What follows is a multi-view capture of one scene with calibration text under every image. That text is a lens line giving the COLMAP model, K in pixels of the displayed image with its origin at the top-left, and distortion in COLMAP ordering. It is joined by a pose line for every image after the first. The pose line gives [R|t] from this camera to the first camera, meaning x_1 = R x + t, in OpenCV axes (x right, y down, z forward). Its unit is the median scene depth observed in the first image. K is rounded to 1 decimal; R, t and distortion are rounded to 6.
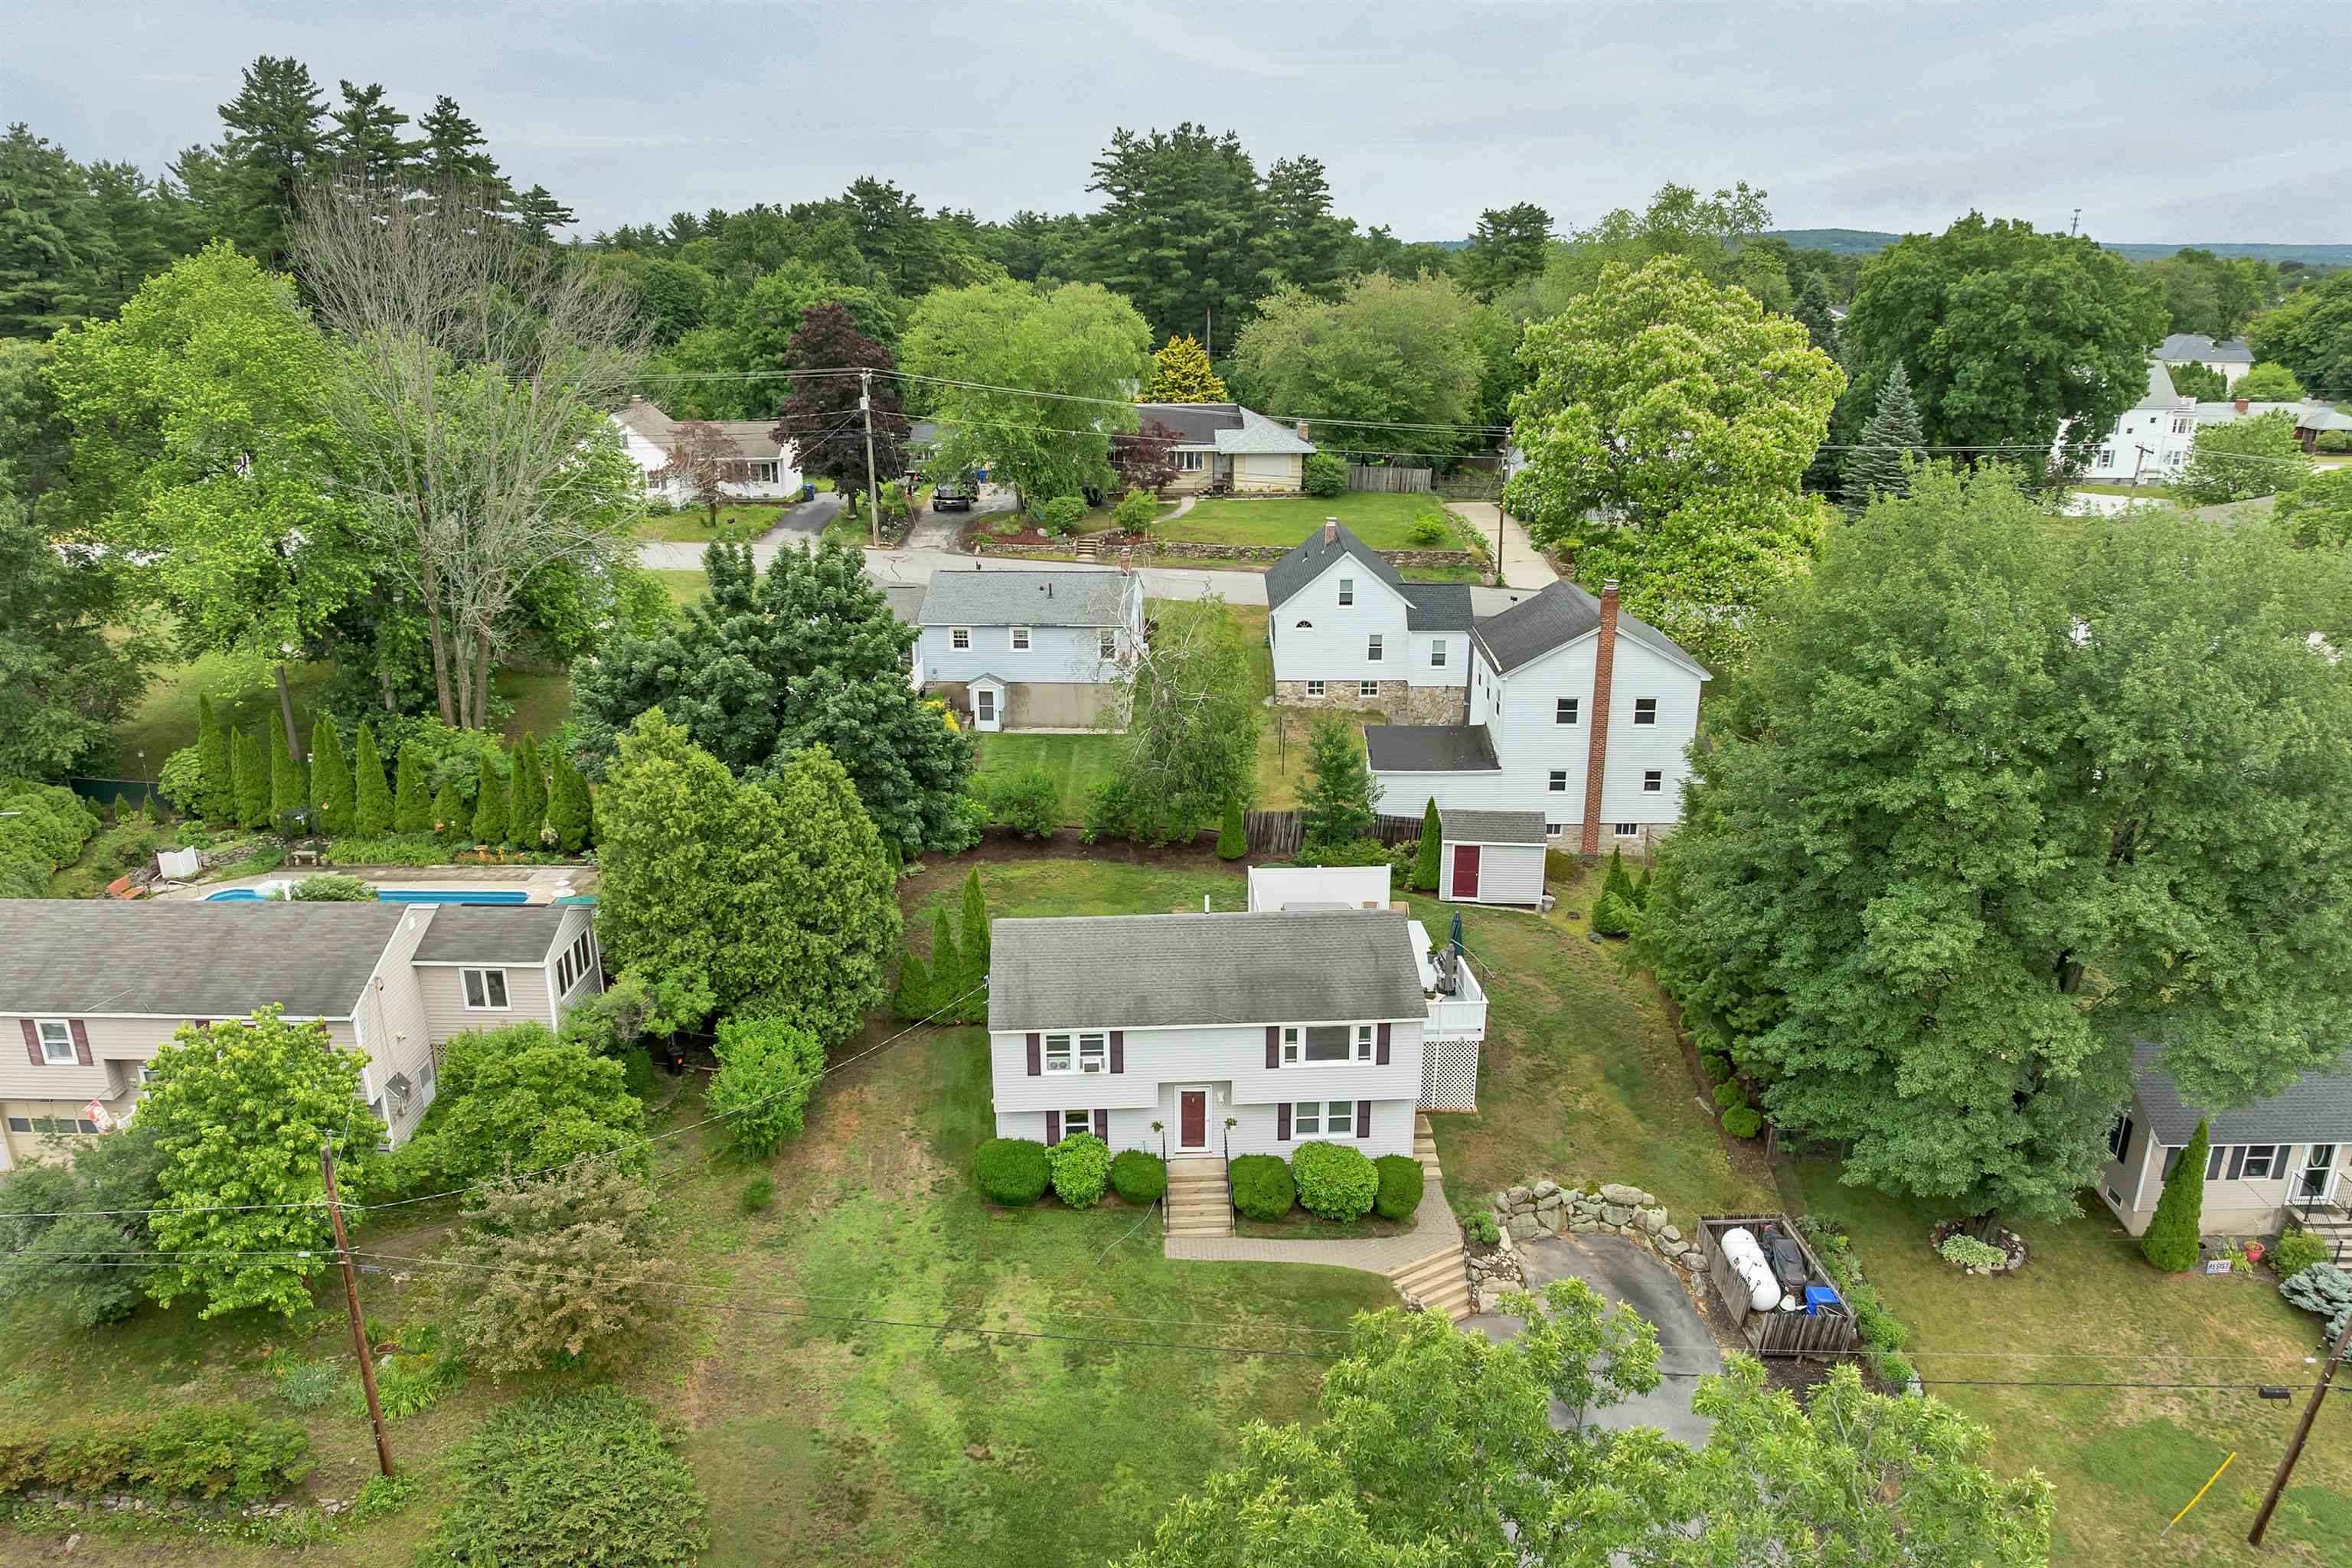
lens RADIAL K [[1765.6, 0, 1177.4], [0, 1765.6, 802.8], [0, 0, 1]] dist [-0.038681, 0.006707]
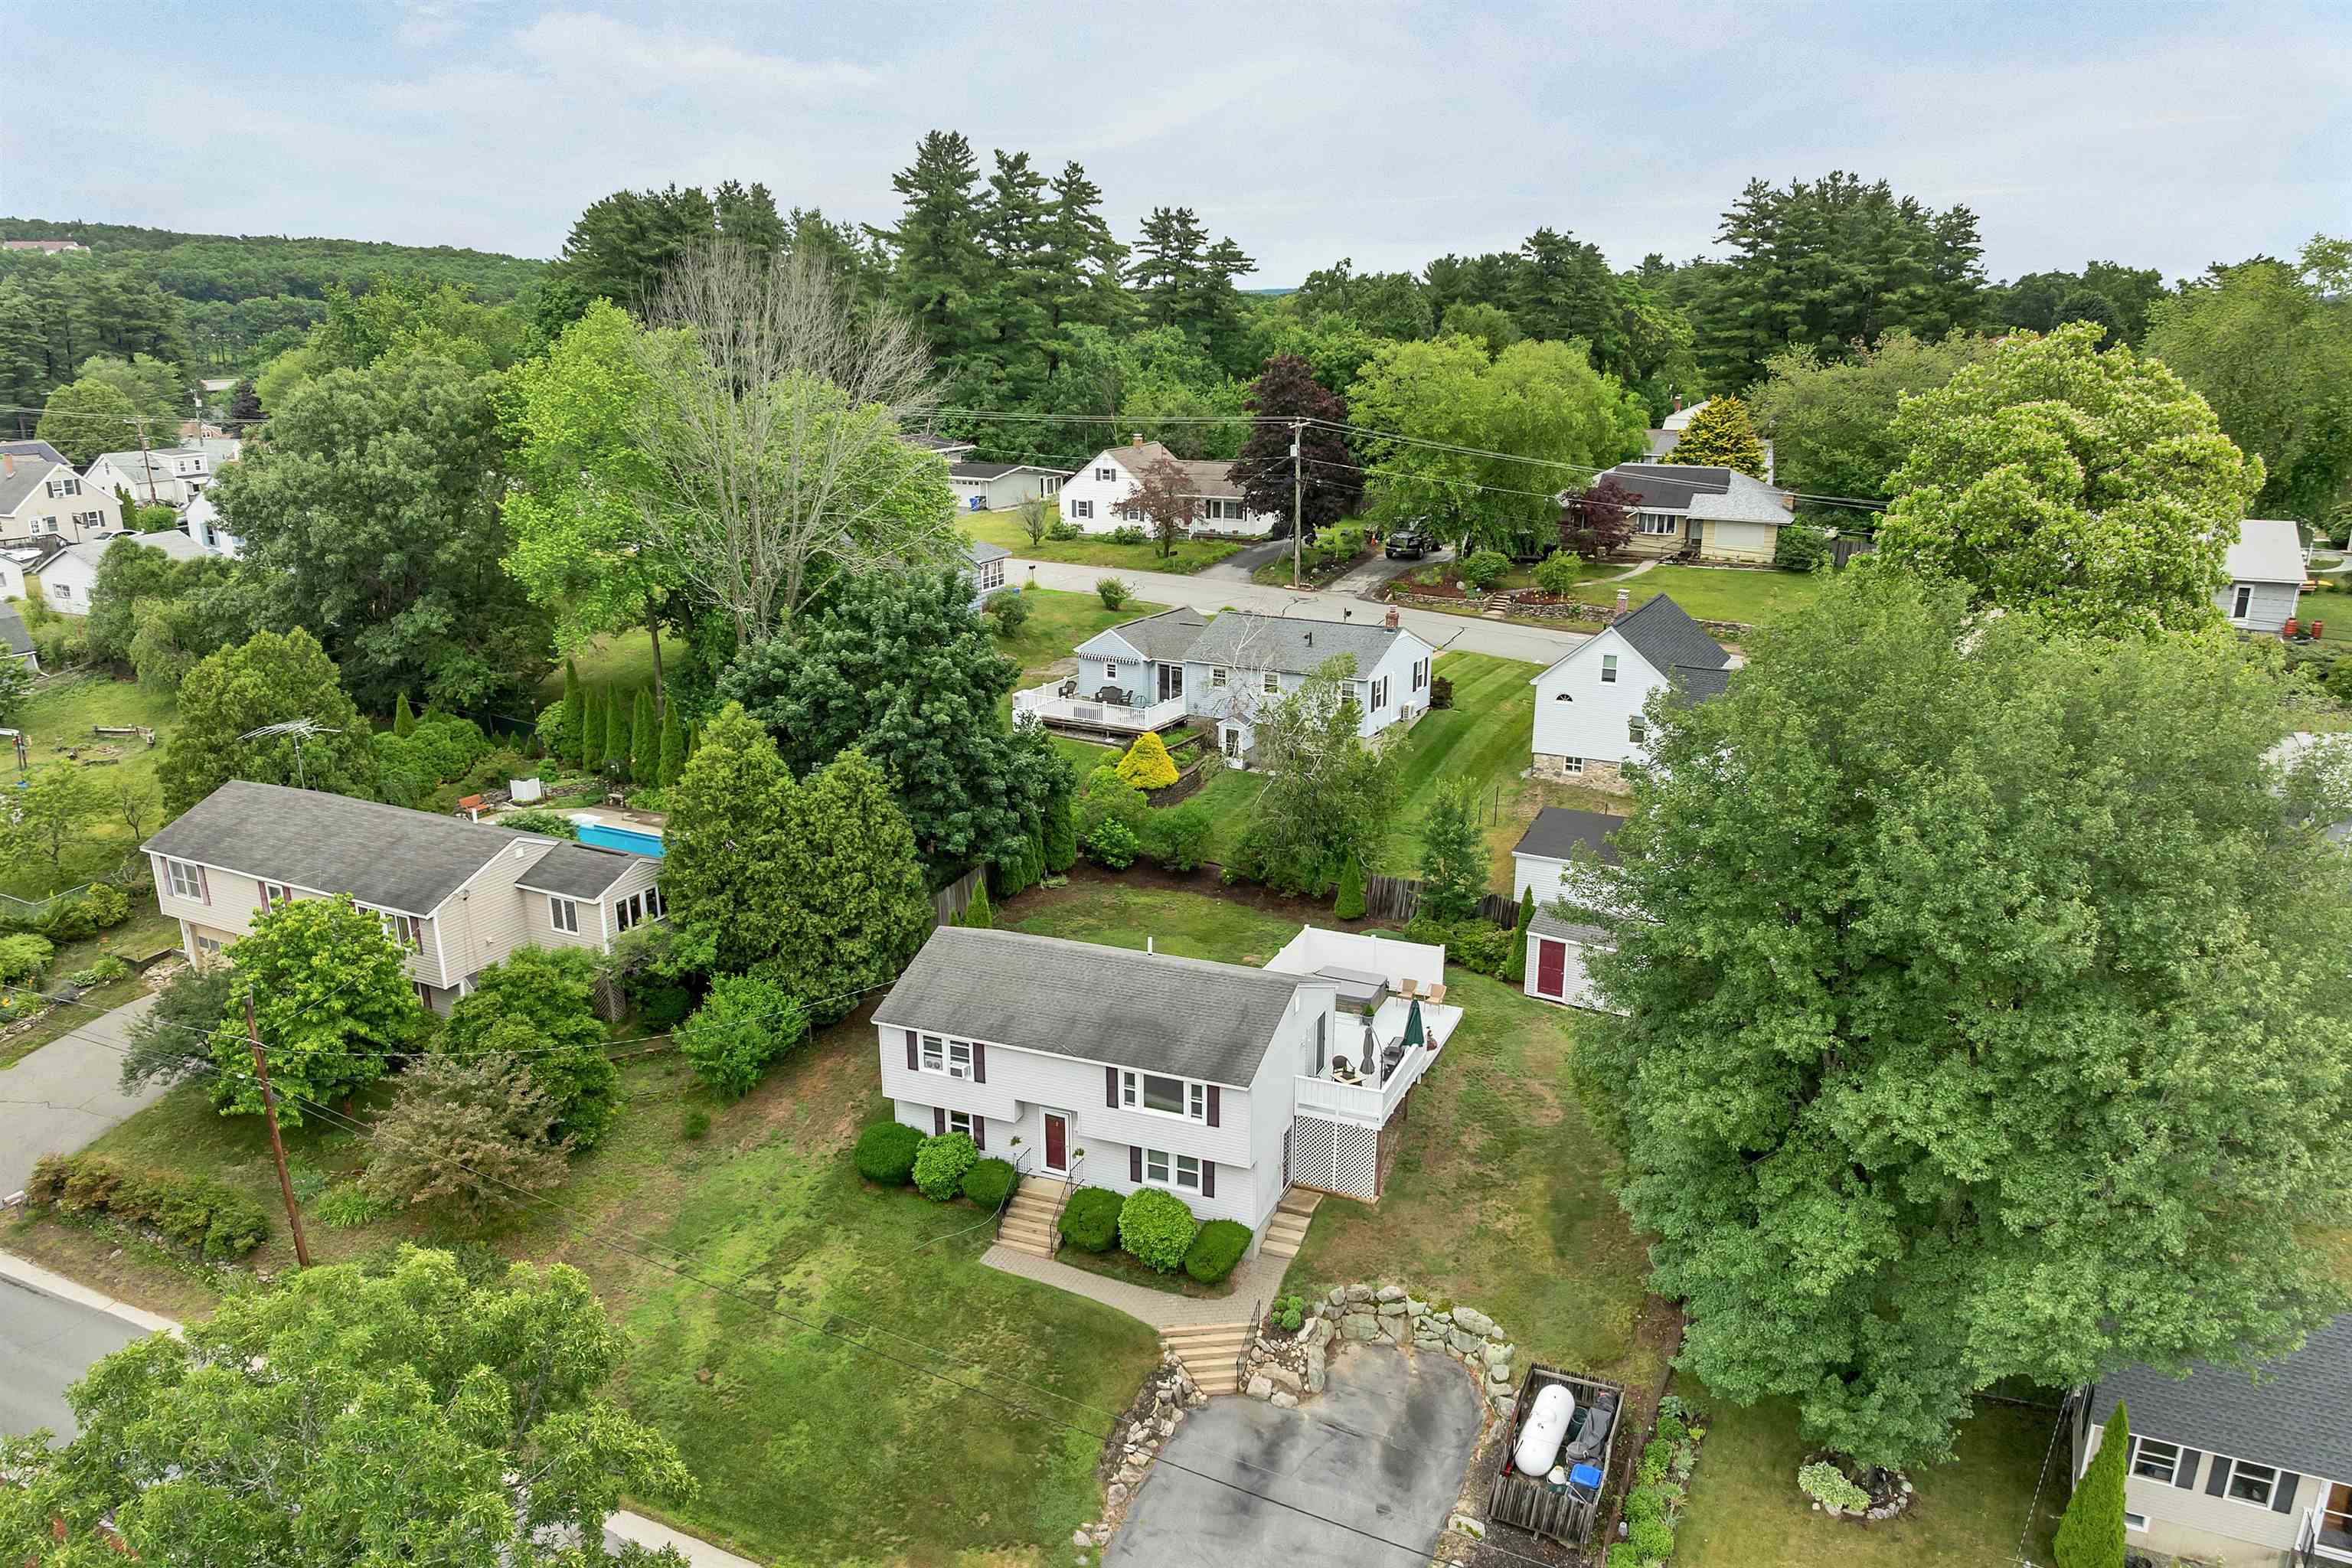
lens RADIAL K [[1765.6, 0, 1172.4], [0, 1765.6, 786.4], [0, 0, 1]] dist [-0.038681, 0.006707]
pose [[0.896350, 0.122326, -0.426138, 0.373569], [-0.135637, 0.990758, -0.000898, -0.029382], [0.422090, 0.058605, 0.904658, 0.052784]]
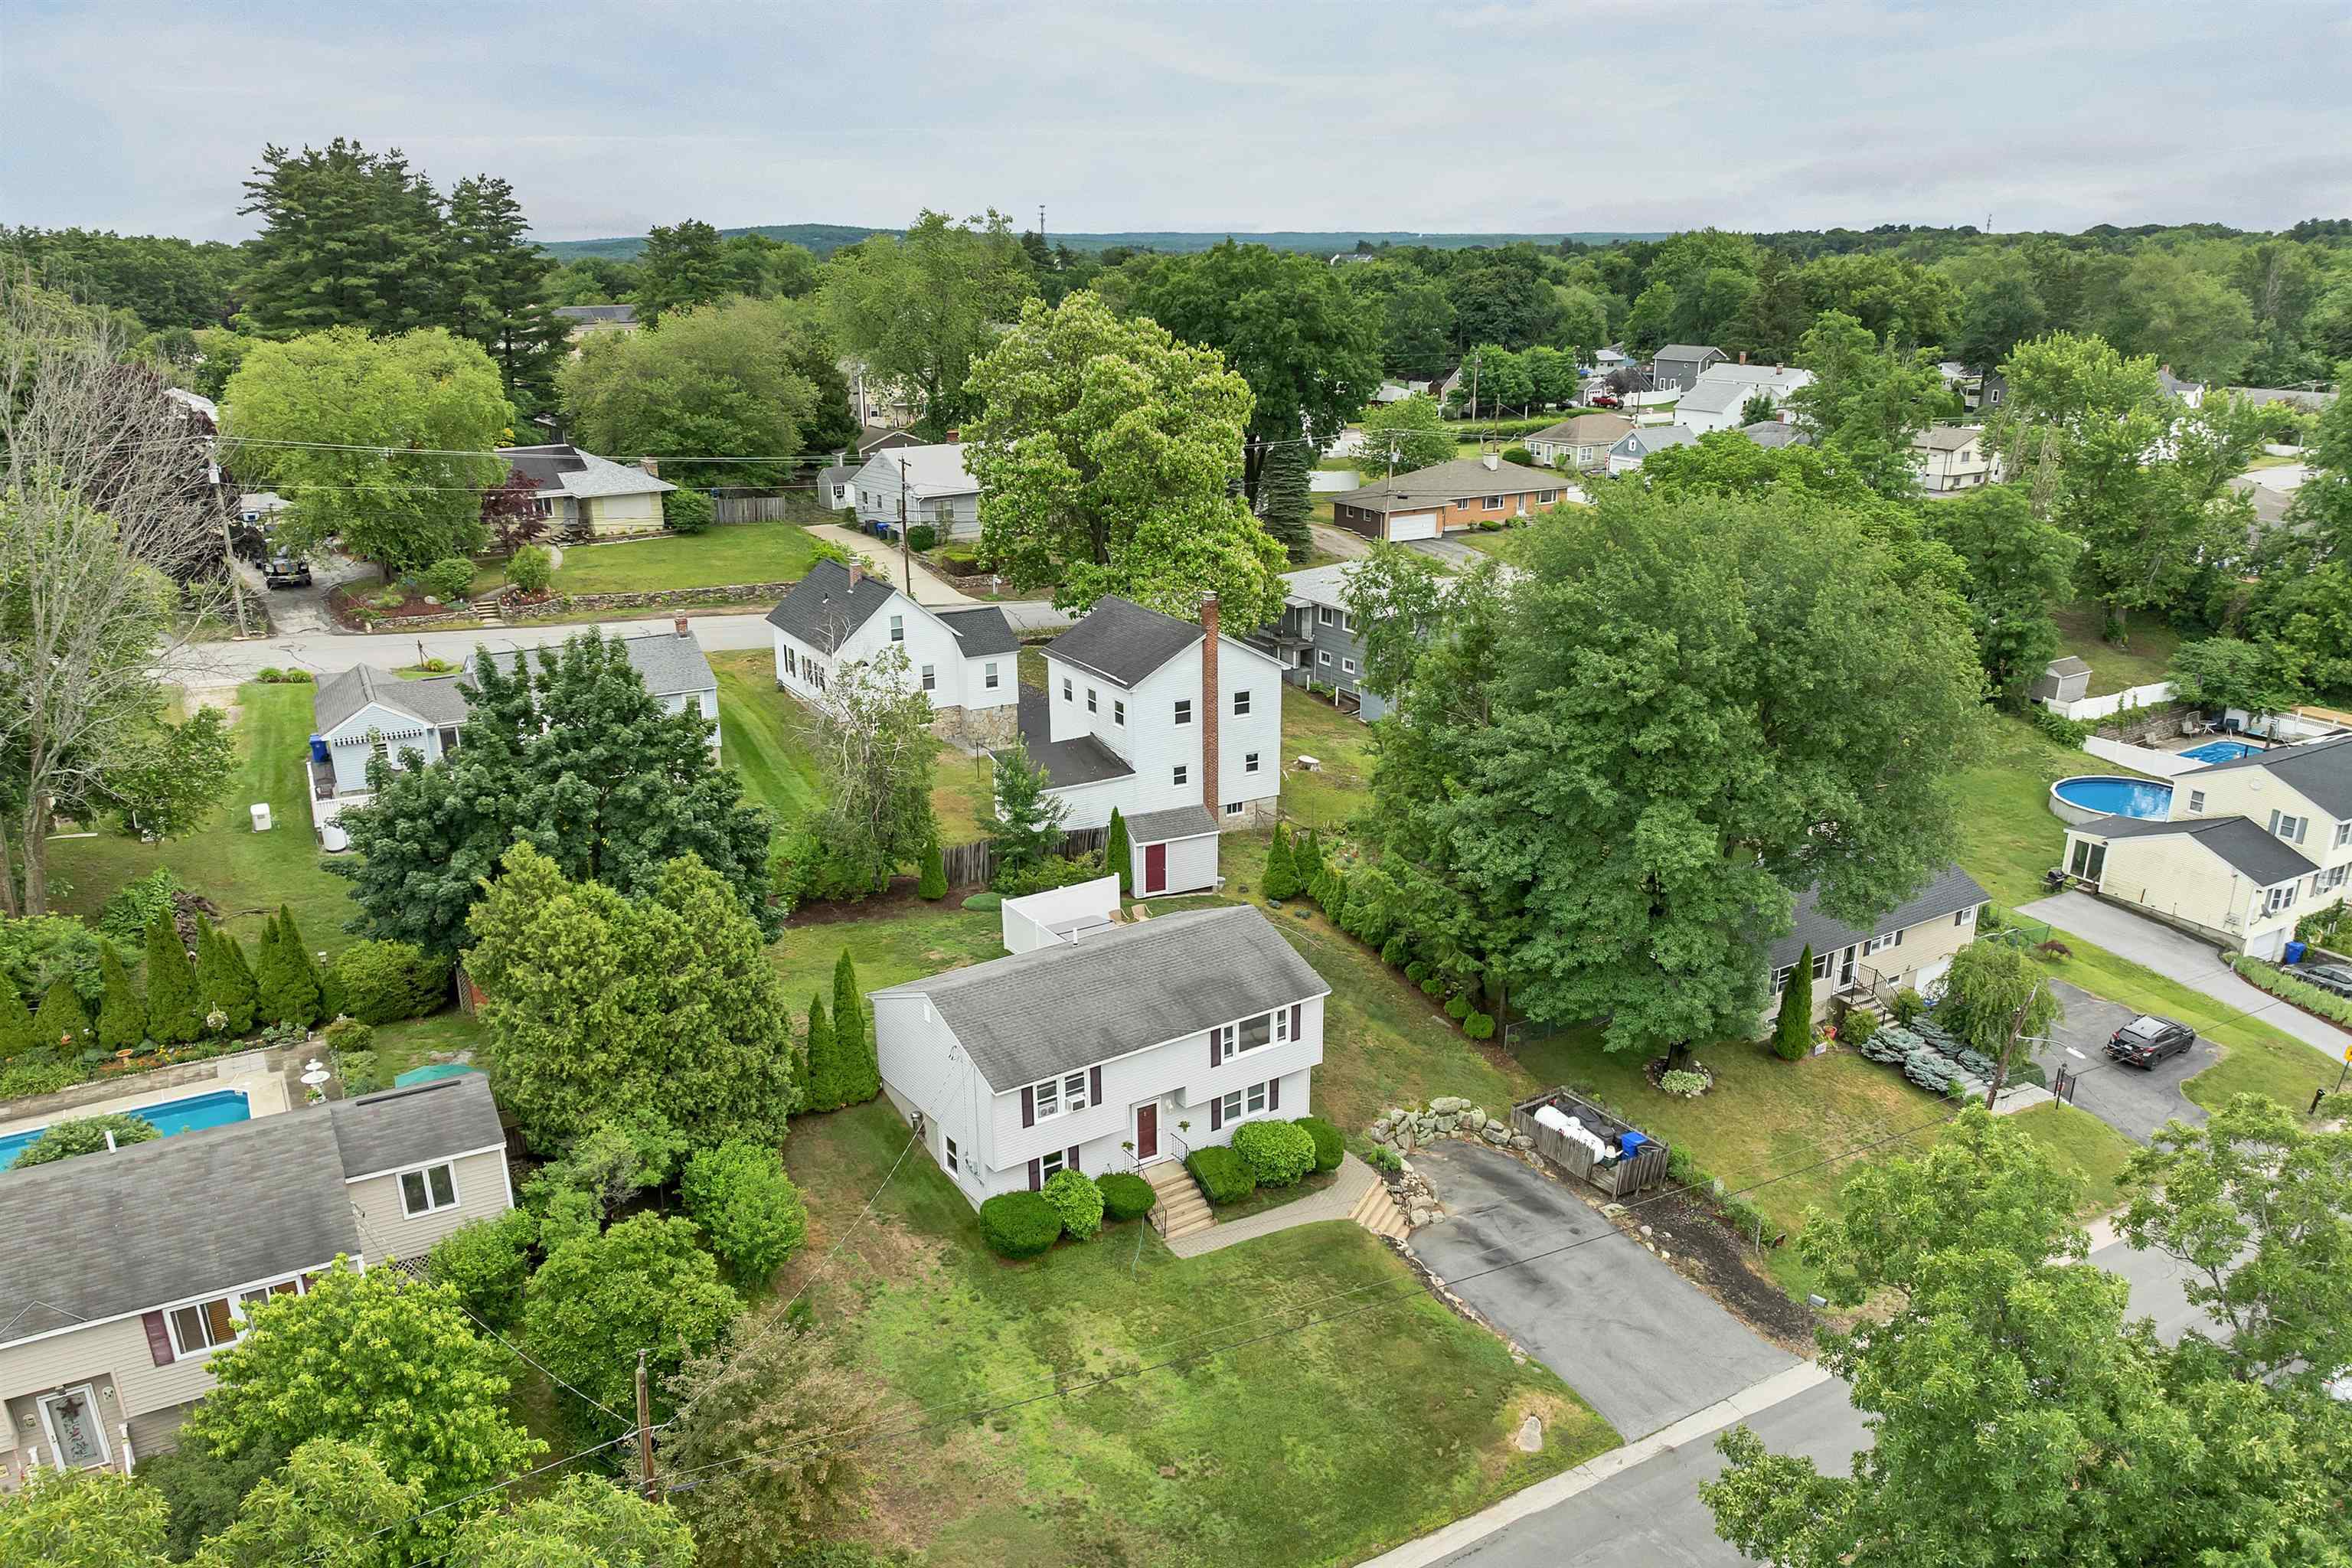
lens RADIAL K [[1765.6, 0, 1179.9], [0, 1765.6, 790.8], [0, 0, 1]] dist [-0.038681, 0.006707]
pose [[0.855935, -0.158206, 0.492287, -0.357733], [0.160322, 0.986324, 0.038223, -0.048431], [-0.491602, 0.046208, 0.869593, 0.034017]]
